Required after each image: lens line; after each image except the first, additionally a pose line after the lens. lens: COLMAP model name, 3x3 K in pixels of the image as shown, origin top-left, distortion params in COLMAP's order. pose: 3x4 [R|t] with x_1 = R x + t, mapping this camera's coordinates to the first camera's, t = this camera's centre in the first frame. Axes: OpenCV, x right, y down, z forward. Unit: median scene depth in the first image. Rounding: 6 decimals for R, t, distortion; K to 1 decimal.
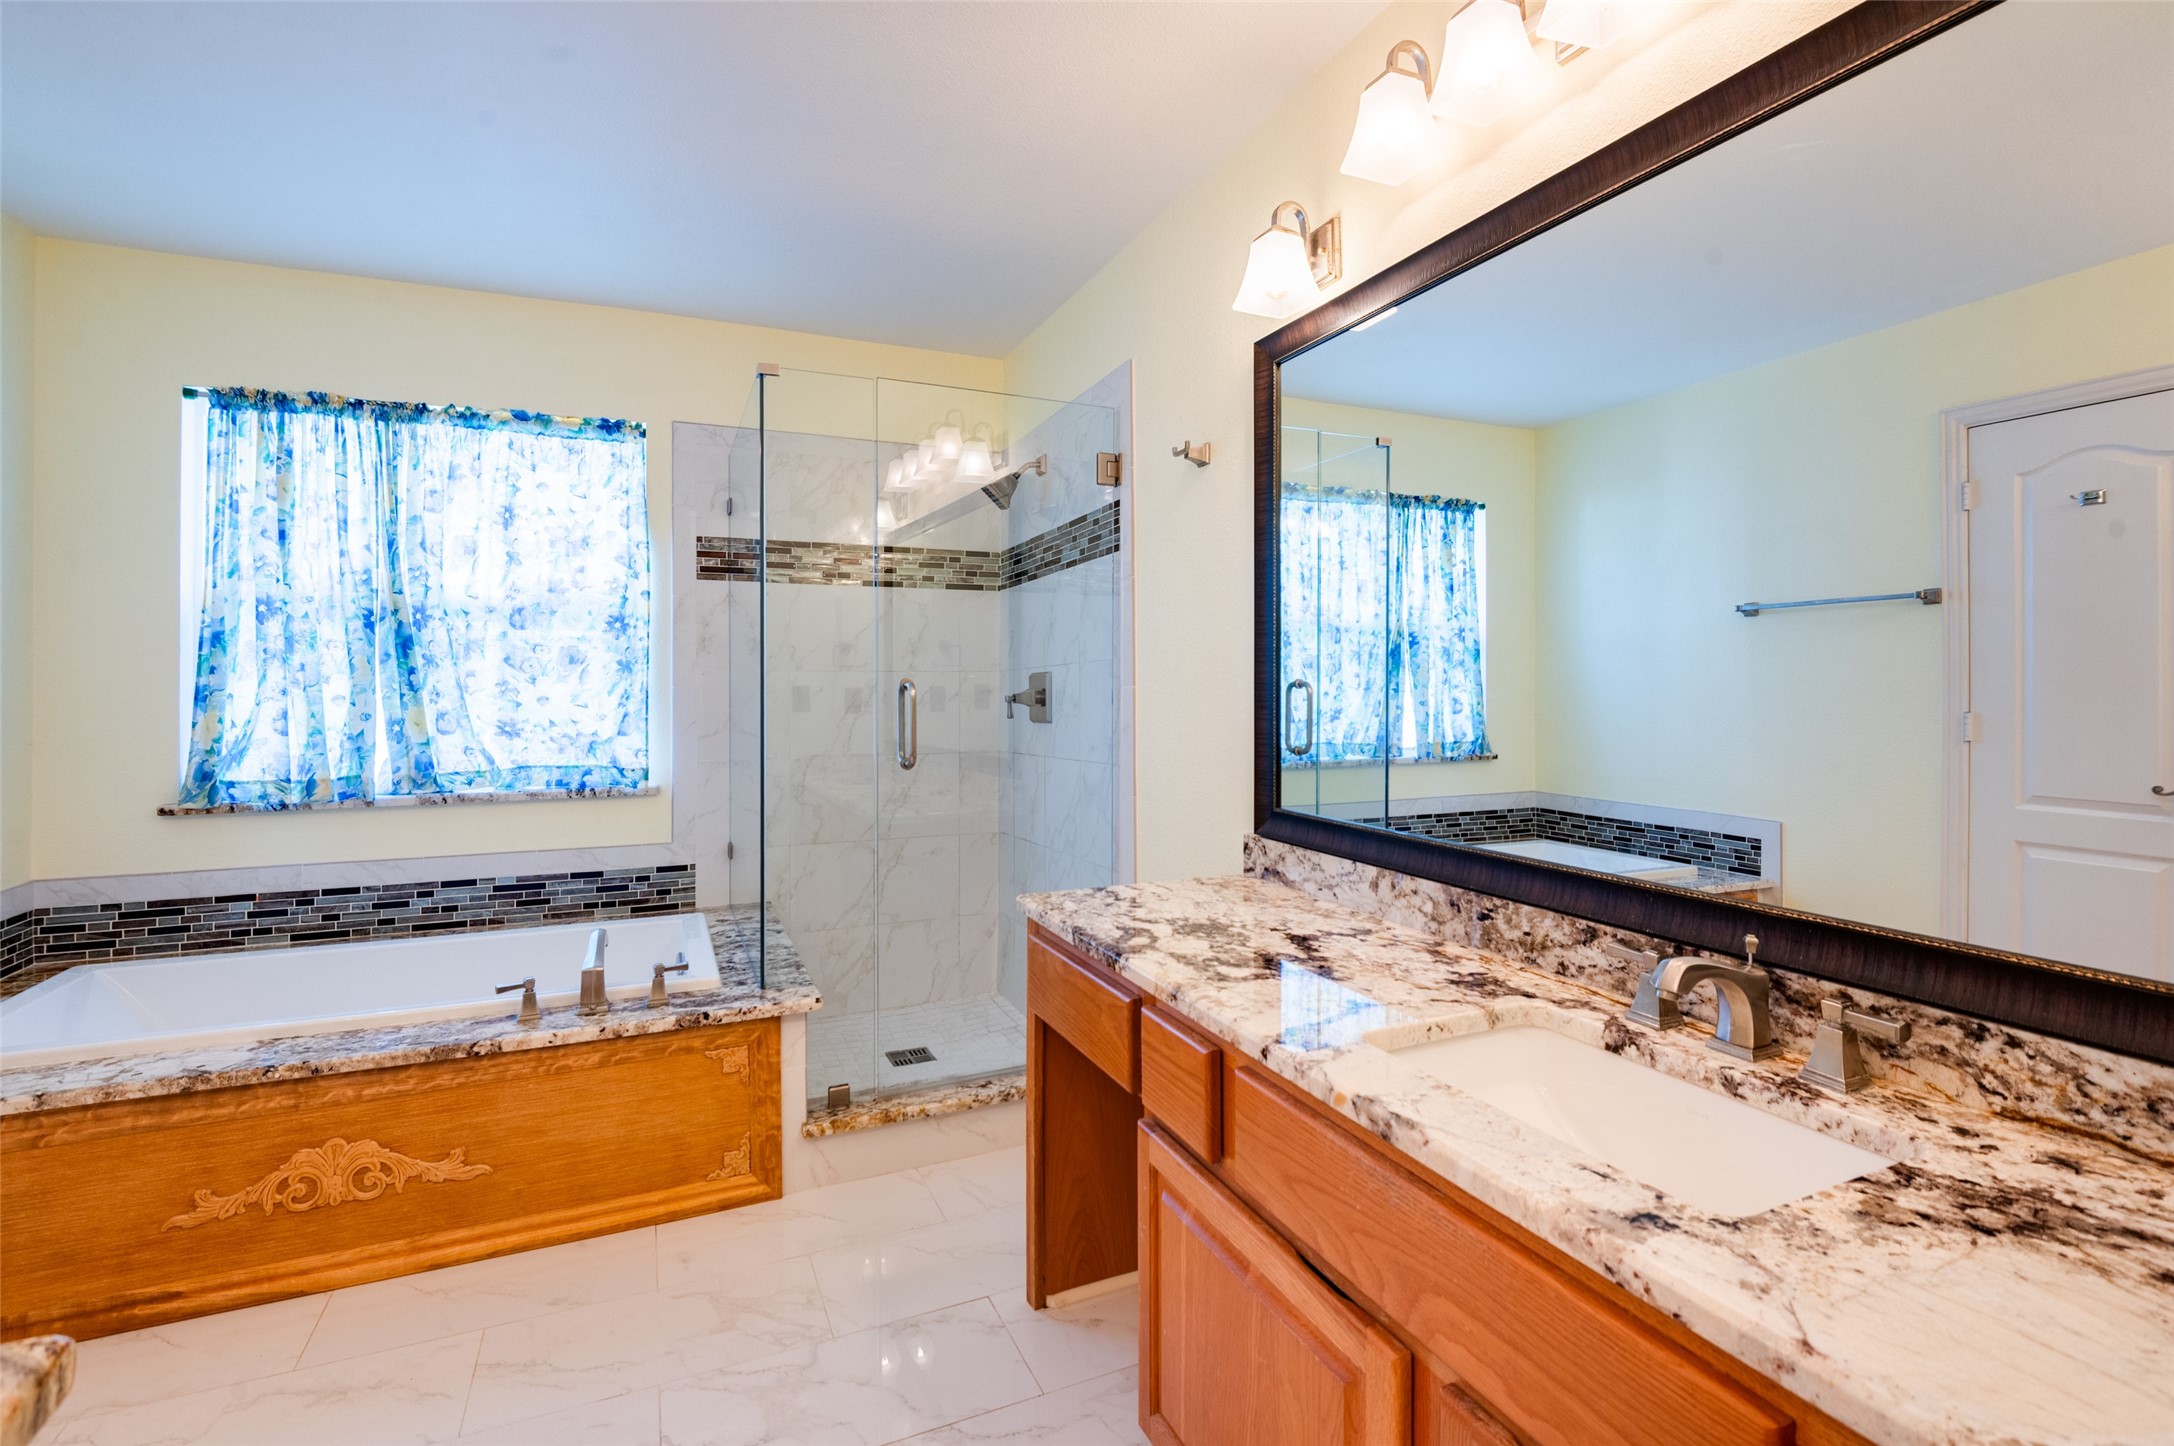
lens RADIAL K [[986.0, 0, 1096.8], [0, 986.0, 674.5], [0, 0, 1]] dist [-0.006796, -0.005453]
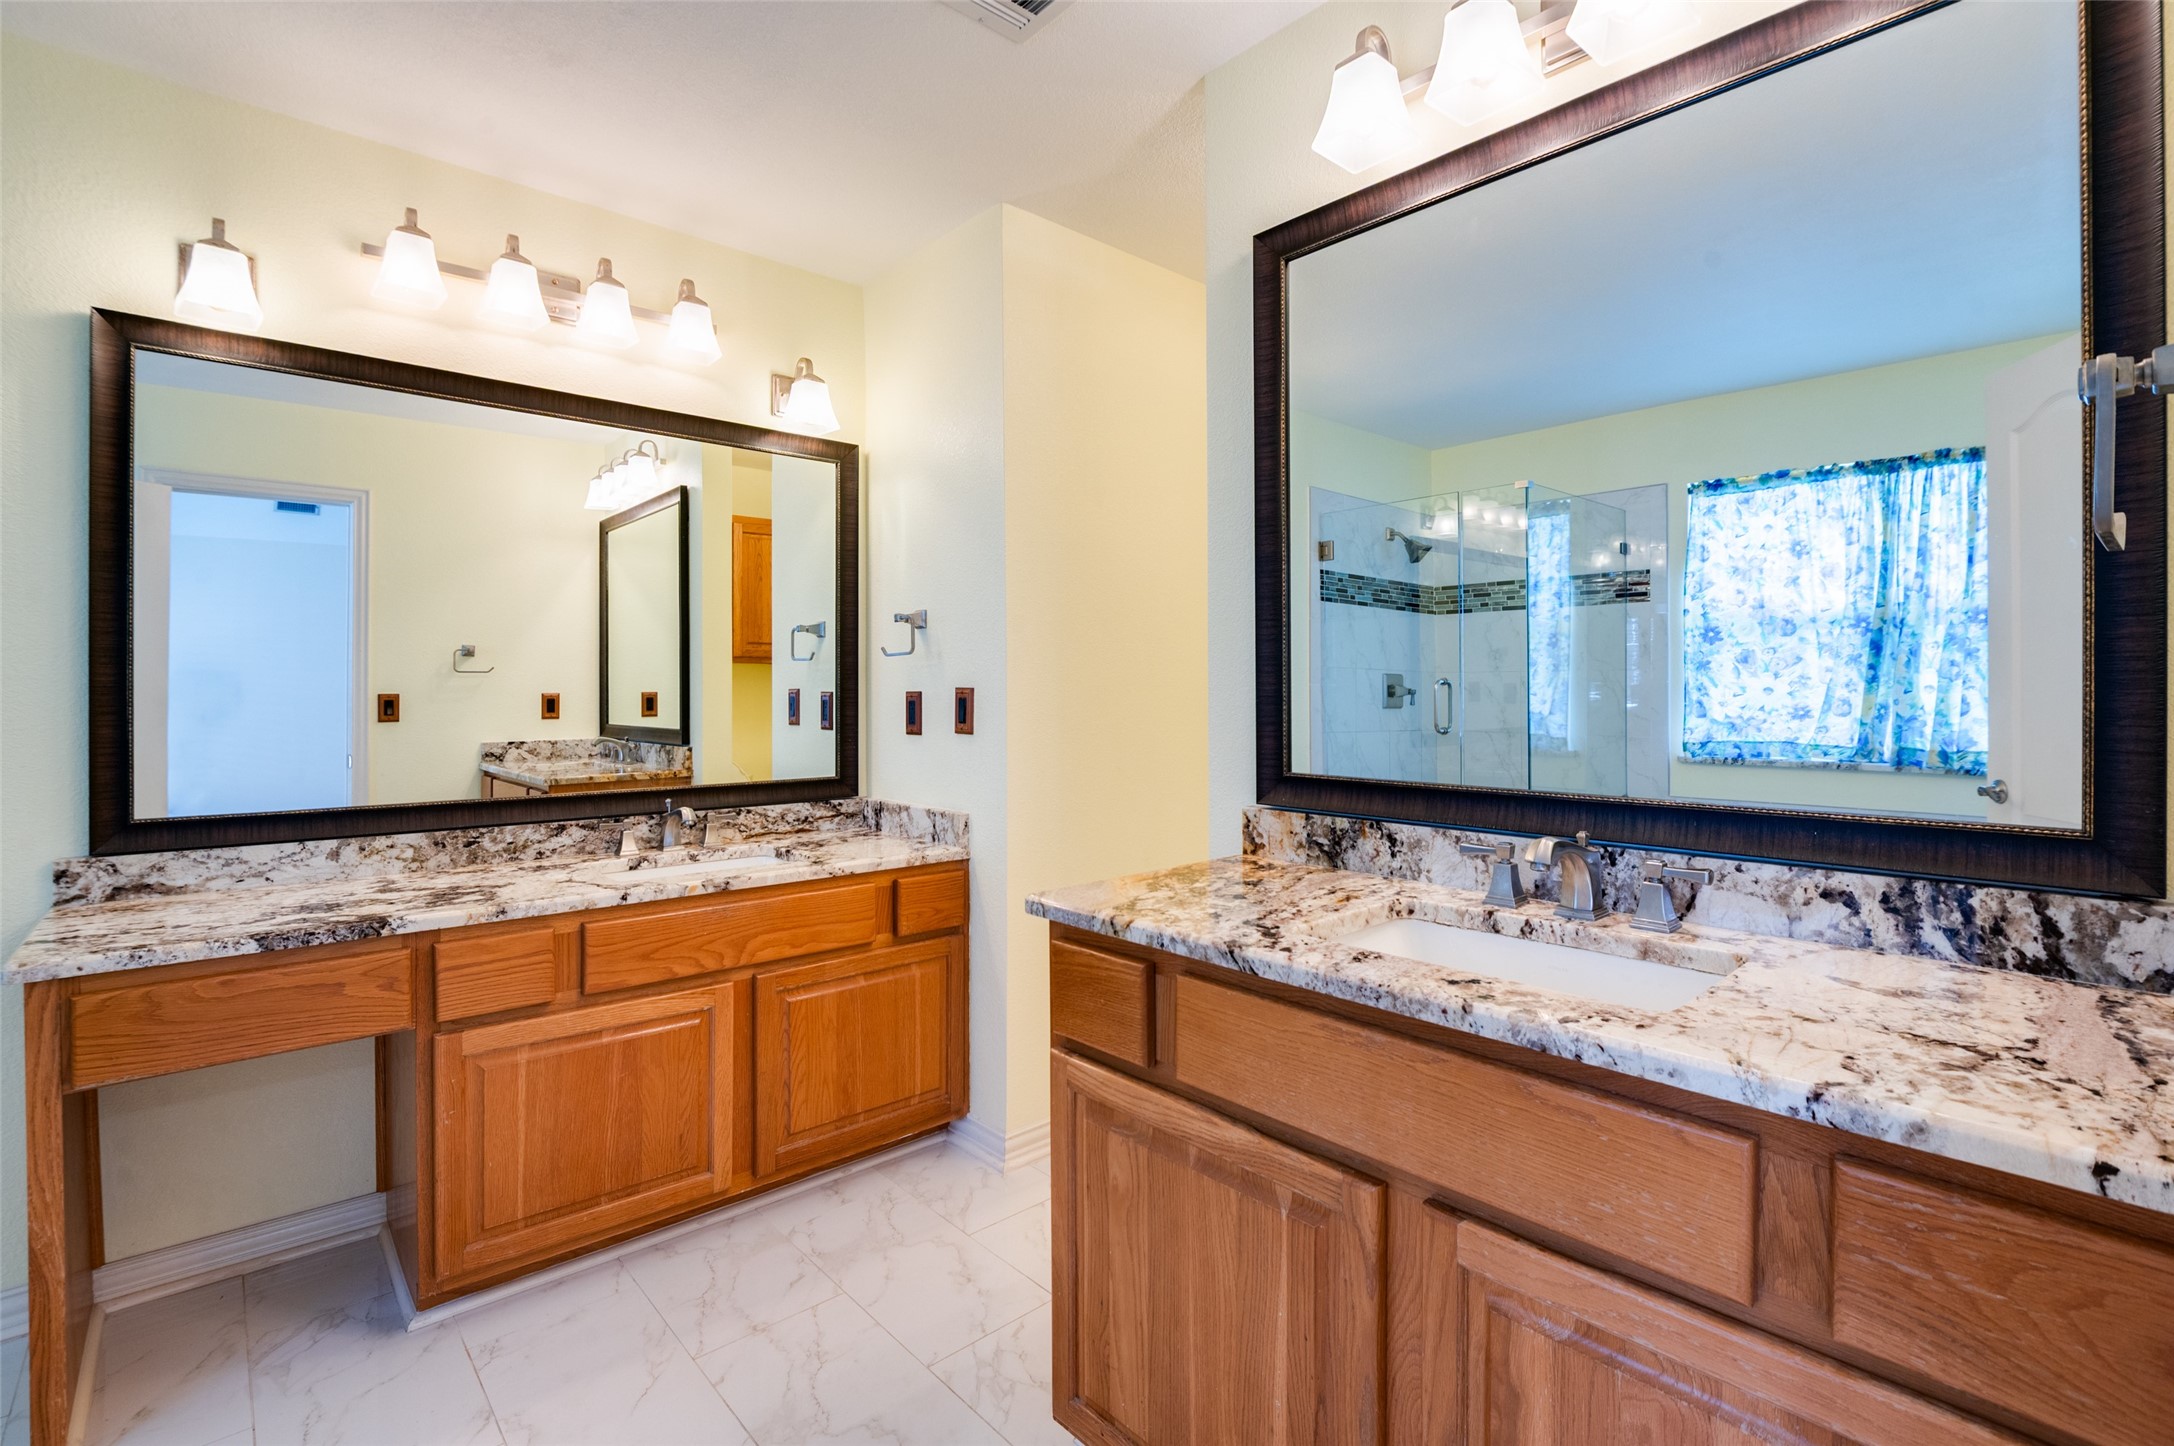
lens RADIAL K [[986.0, 0, 1088.4], [0, 986.0, 706.8], [0, 0, 1]] dist [-0.006796, -0.005453]
pose [[-0.294482, -0.016805, 0.955509, -1.259830], [-0.009341, 0.999848, 0.014706, 0.006379], [-0.955611, -0.004595, -0.294594, 0.521398]]
